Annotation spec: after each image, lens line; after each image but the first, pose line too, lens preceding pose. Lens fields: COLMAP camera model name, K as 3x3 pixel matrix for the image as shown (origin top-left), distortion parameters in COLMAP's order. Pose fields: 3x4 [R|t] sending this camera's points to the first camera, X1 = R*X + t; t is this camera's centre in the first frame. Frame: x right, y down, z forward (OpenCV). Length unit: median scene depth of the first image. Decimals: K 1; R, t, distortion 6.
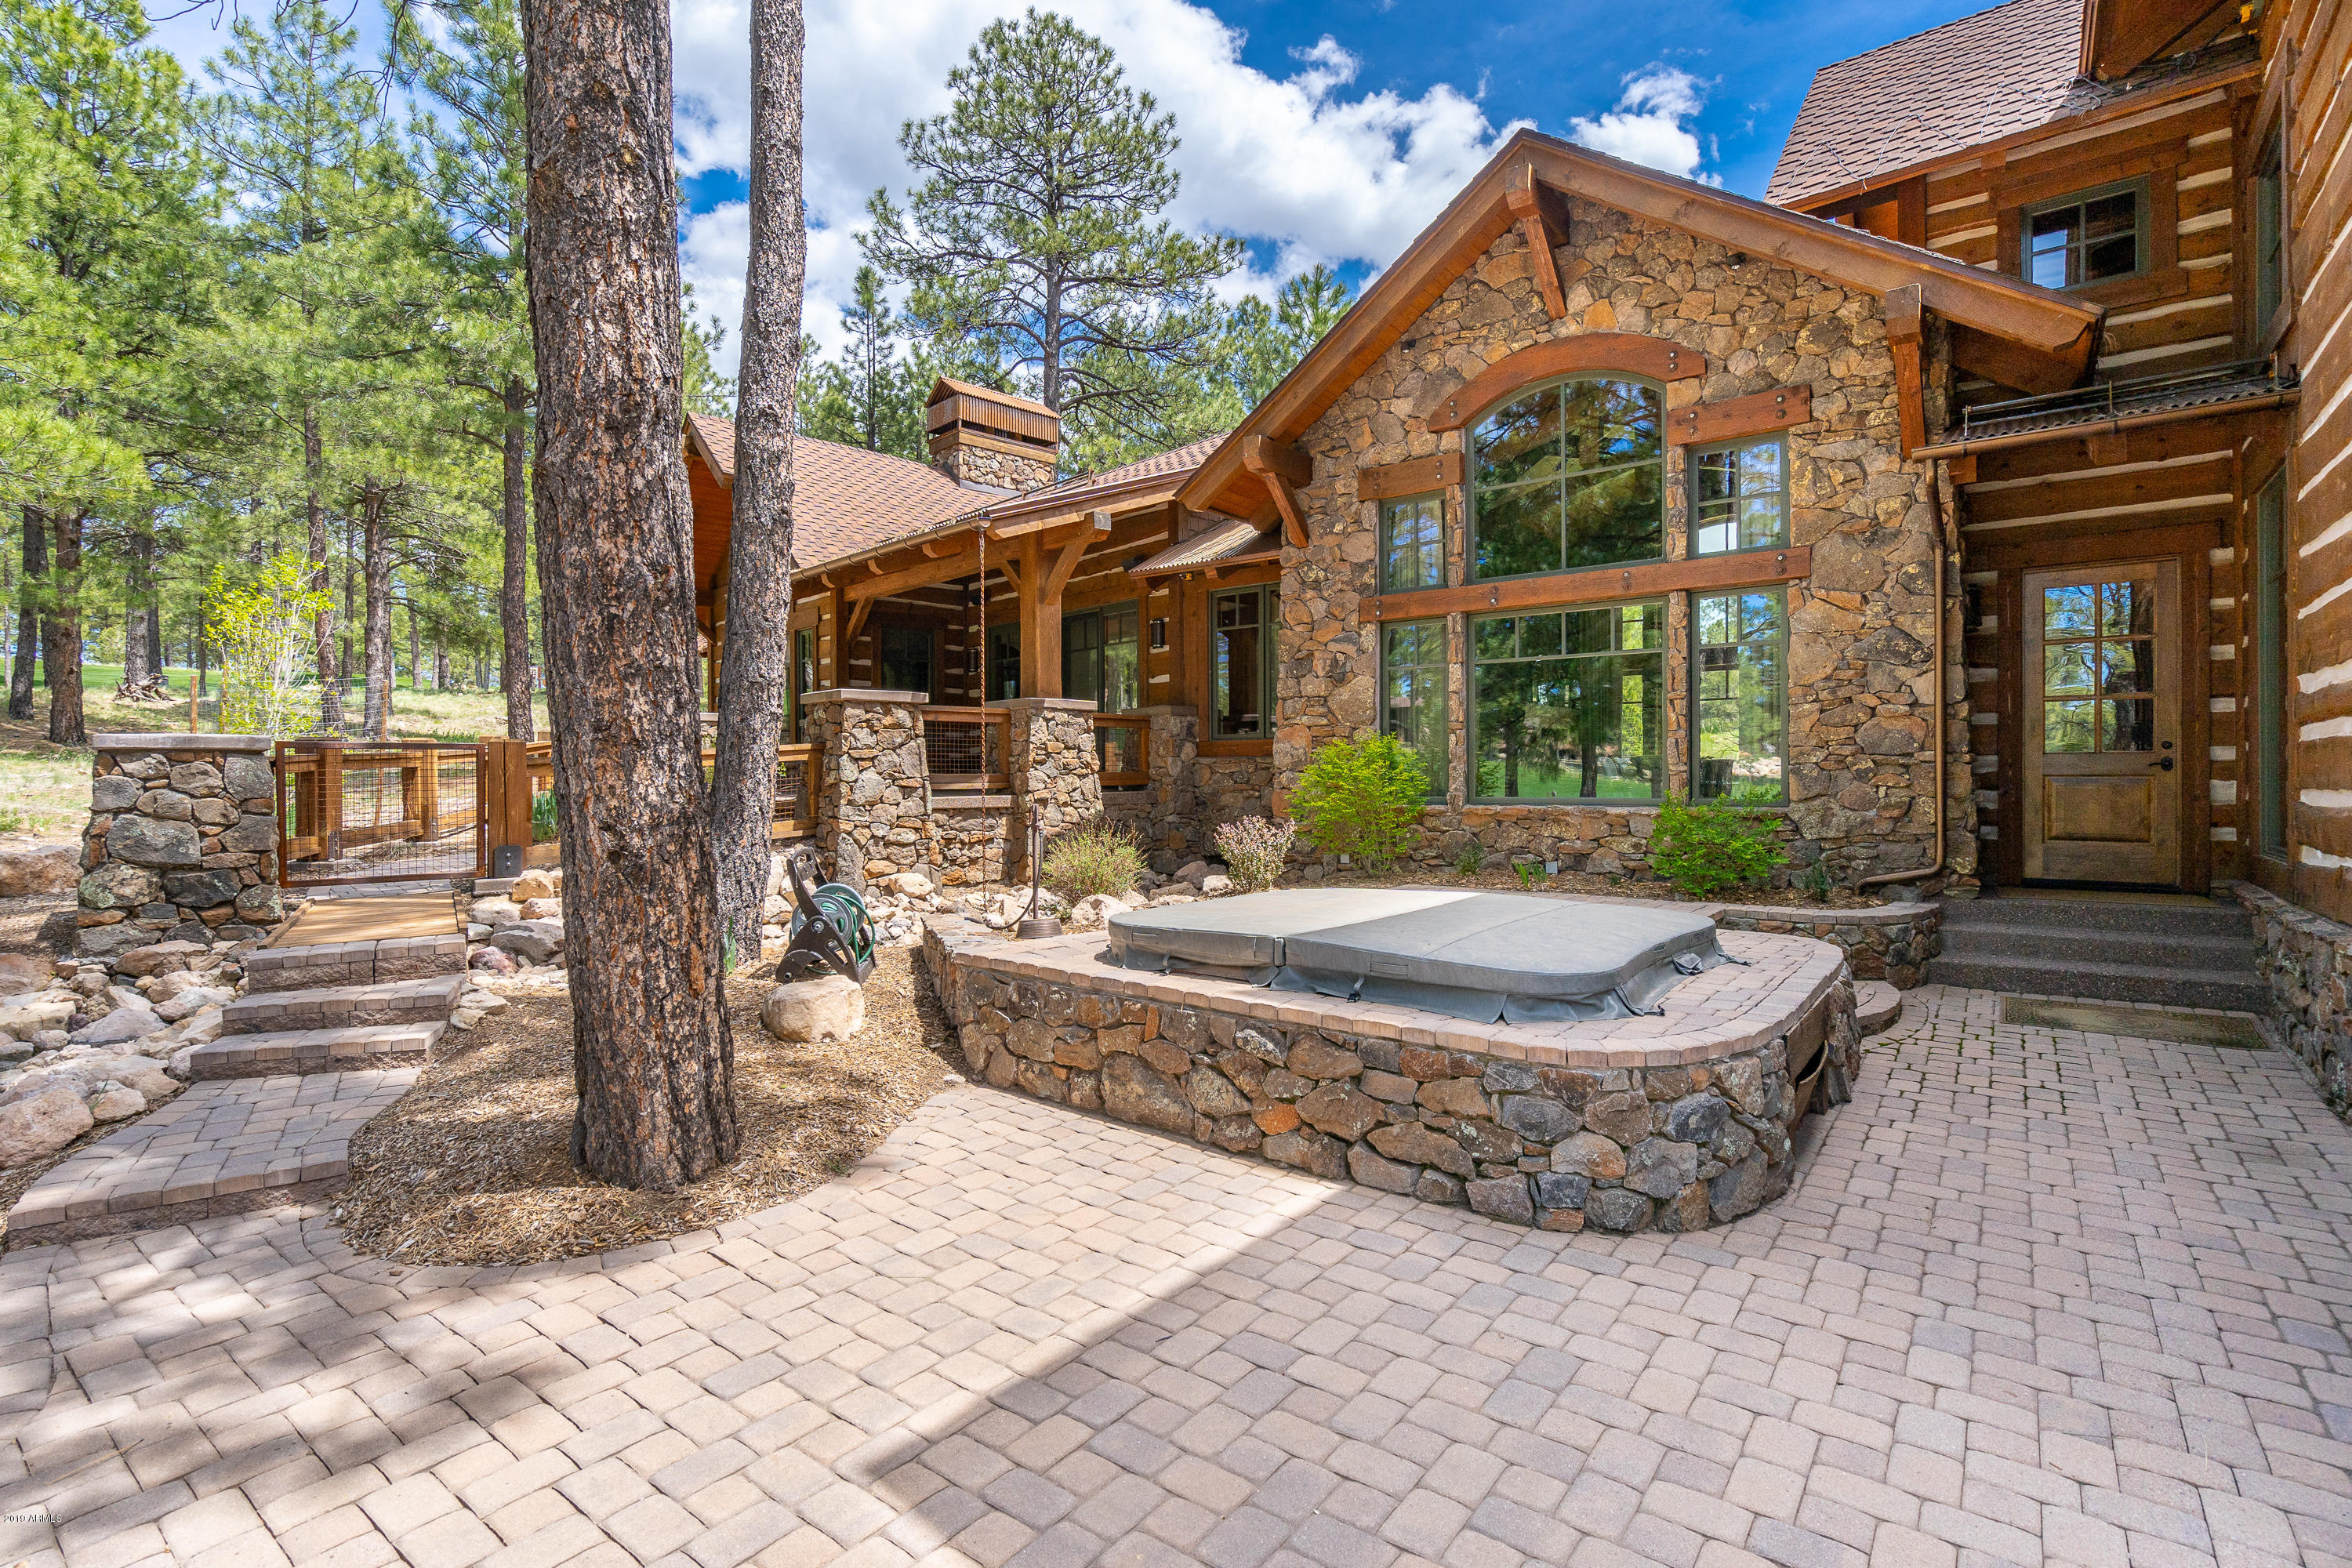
lens RADIAL K [[1081.1, 0, 1182.3], [0, 1081.1, 773.4], [0, 0, 1]] dist [-0.007170, 0.000410]
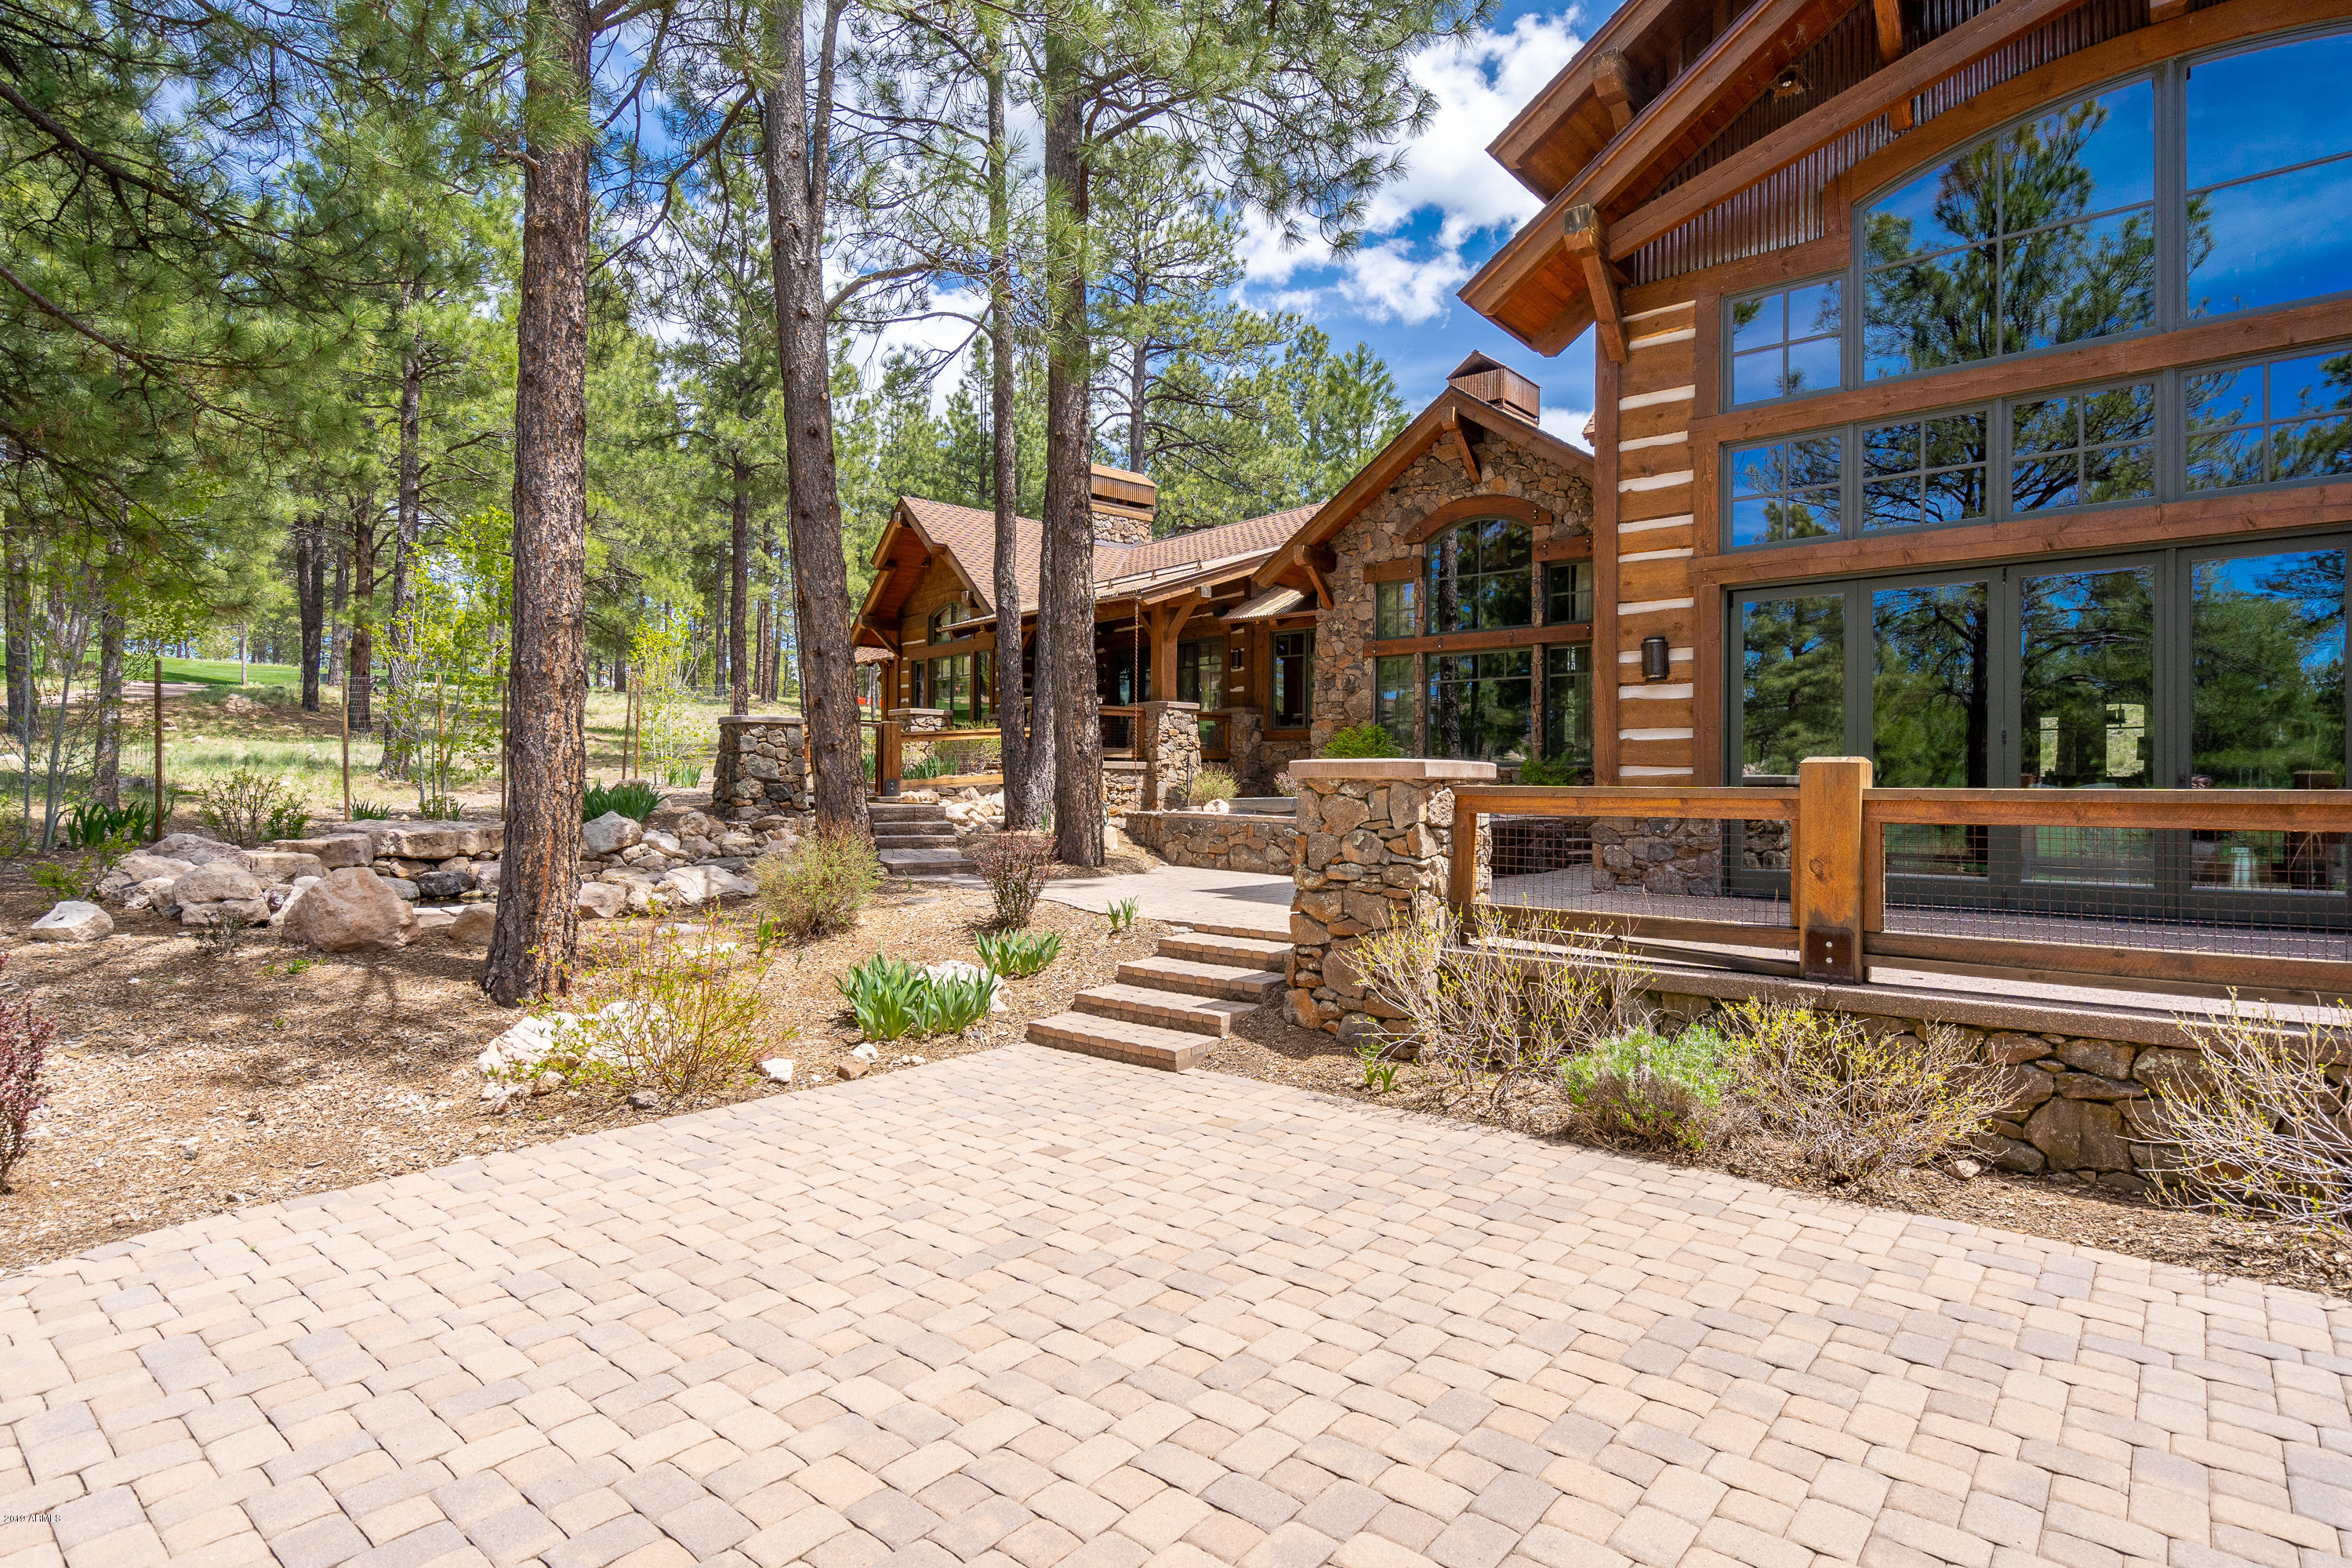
lens RADIAL K [[1223.4, 0, 1176.0], [0, 1223.4, 784.0], [0, 0, 1]] dist [0.002442, 0.000071]
pose [[0.998914, 0.010545, -0.045377, -0.032348], [-0.010623, 0.999943, -0.001468, 0.056205], [0.045359, 0.001948, 0.998969, -0.825377]]
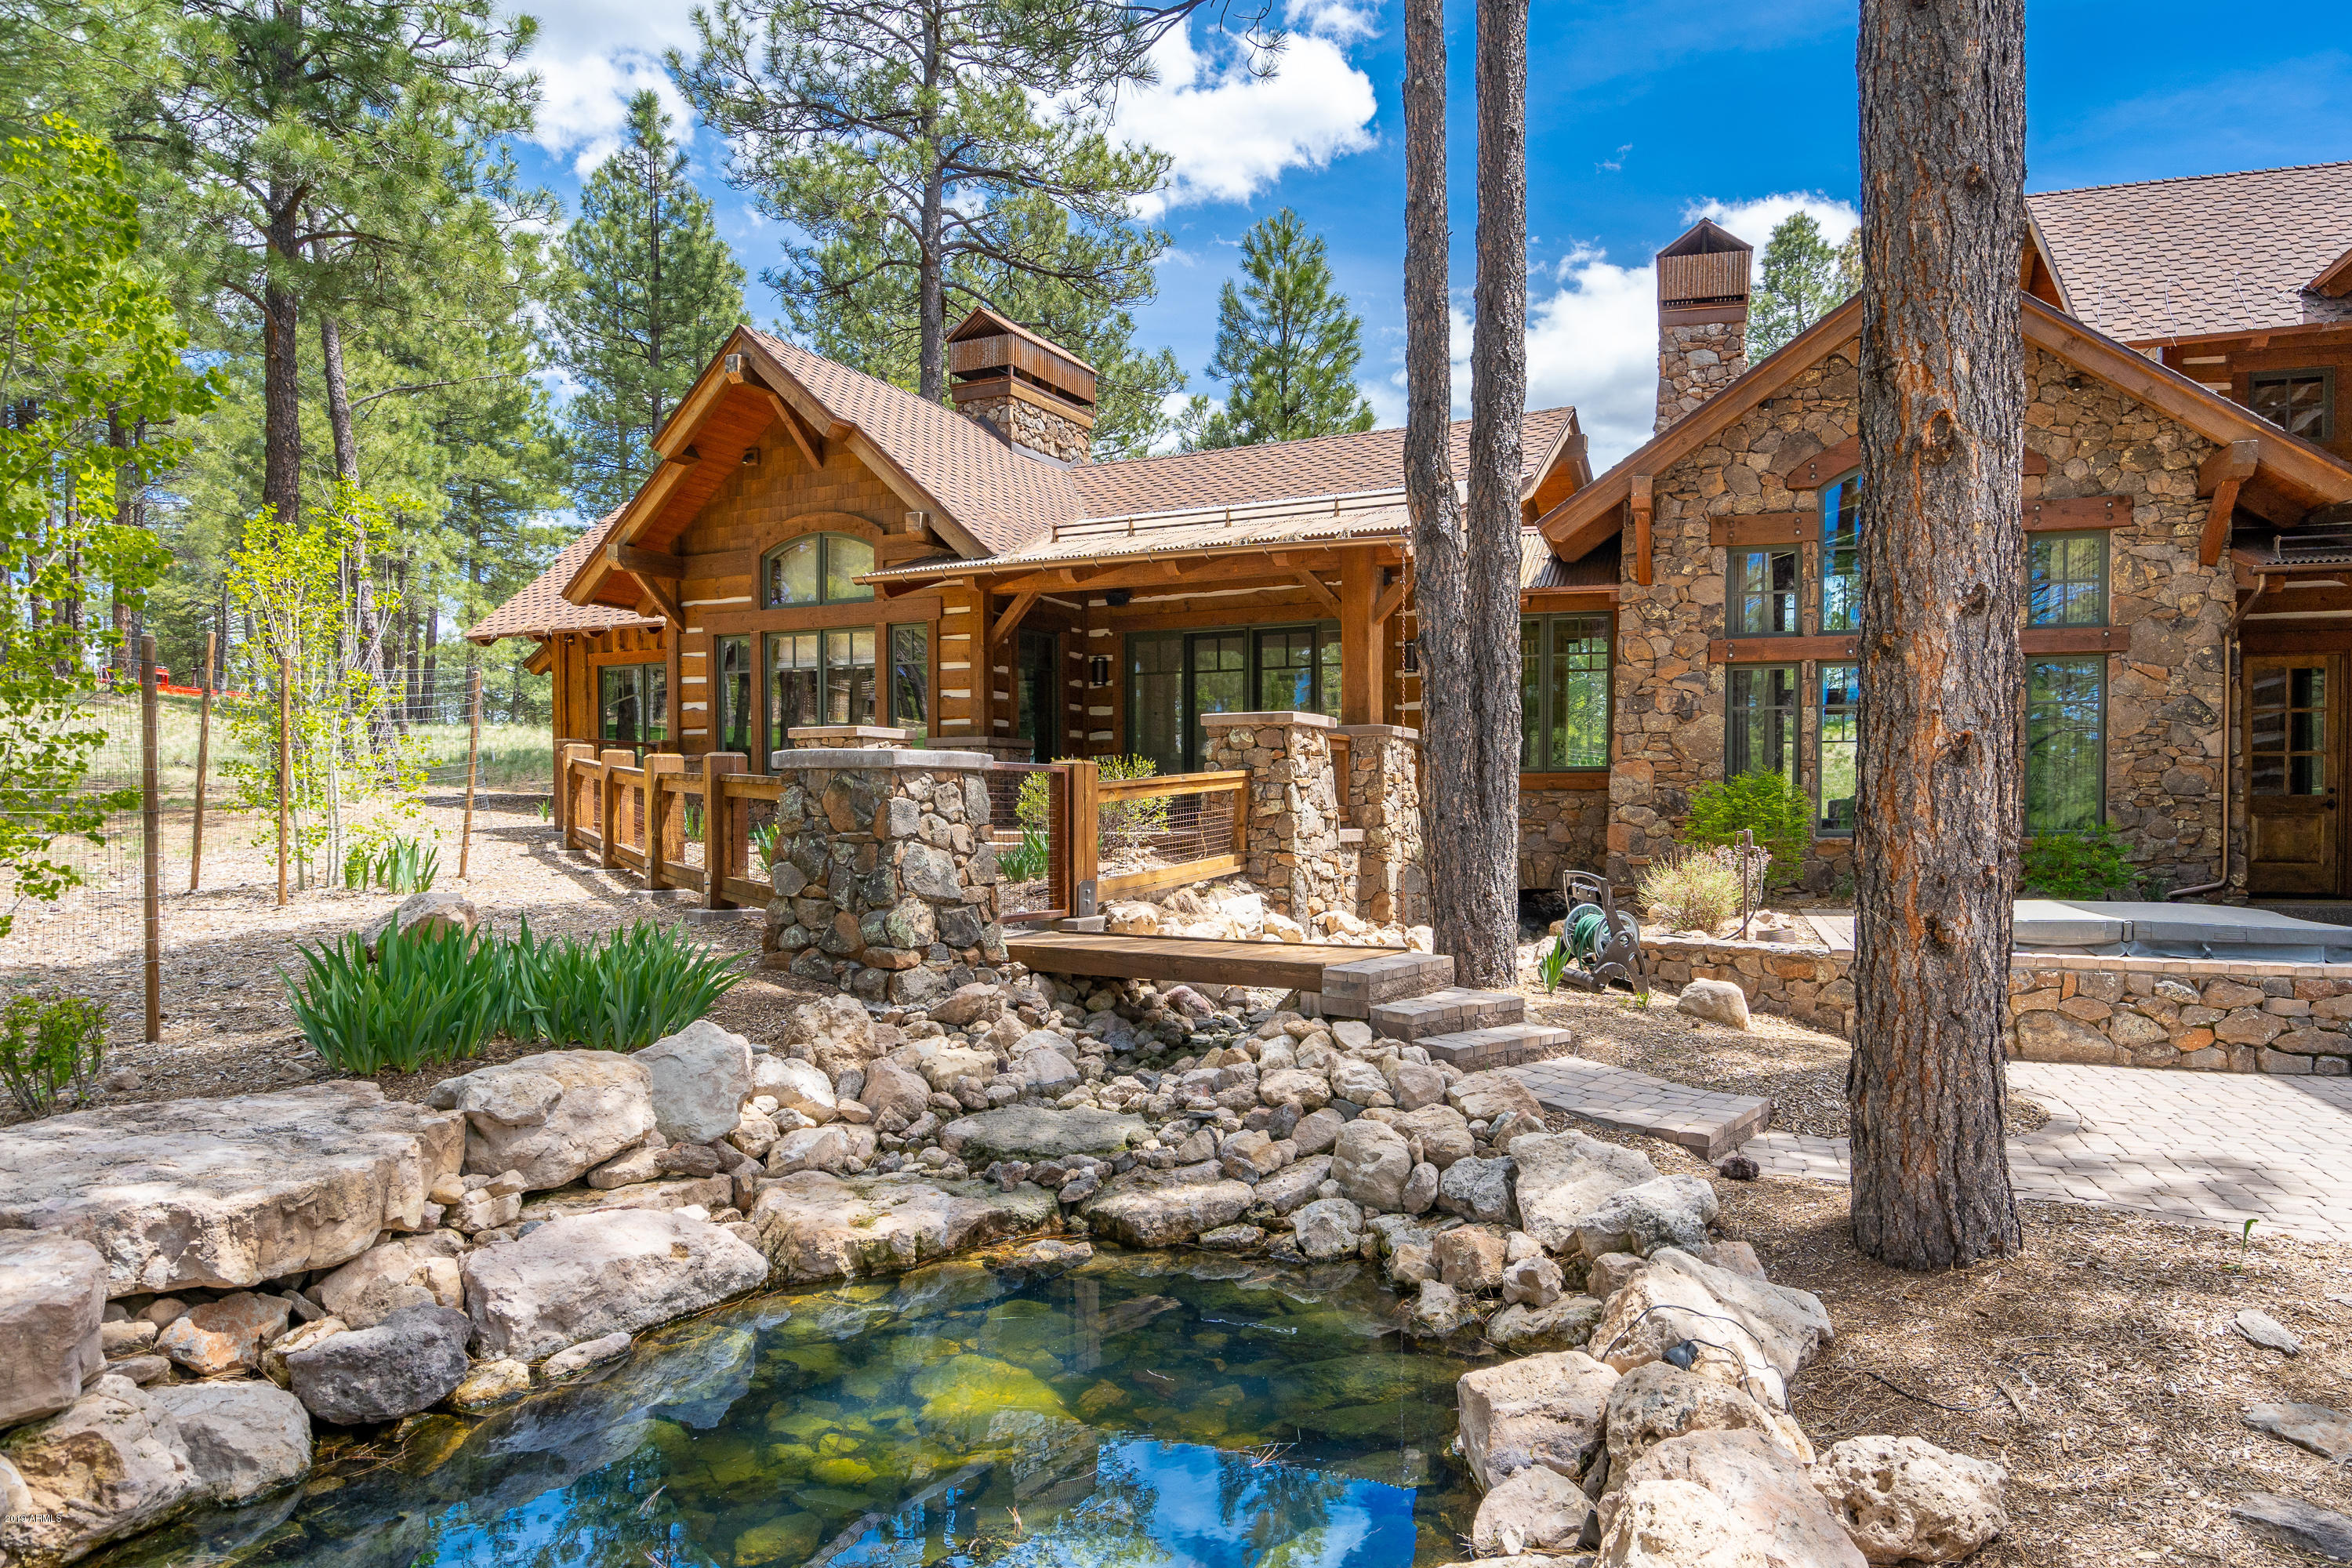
lens RADIAL K [[1445.3, 0, 1281.9], [0, 1445.3, 856.3], [0, 0, 1]] dist [-0.002550, 0.001867]
pose [[0.922268, -0.006137, 0.386501, -0.717226], [-0.004748, 0.999619, 0.027202, 0.010279], [-0.386521, -0.026923, 0.921888, -0.124161]]
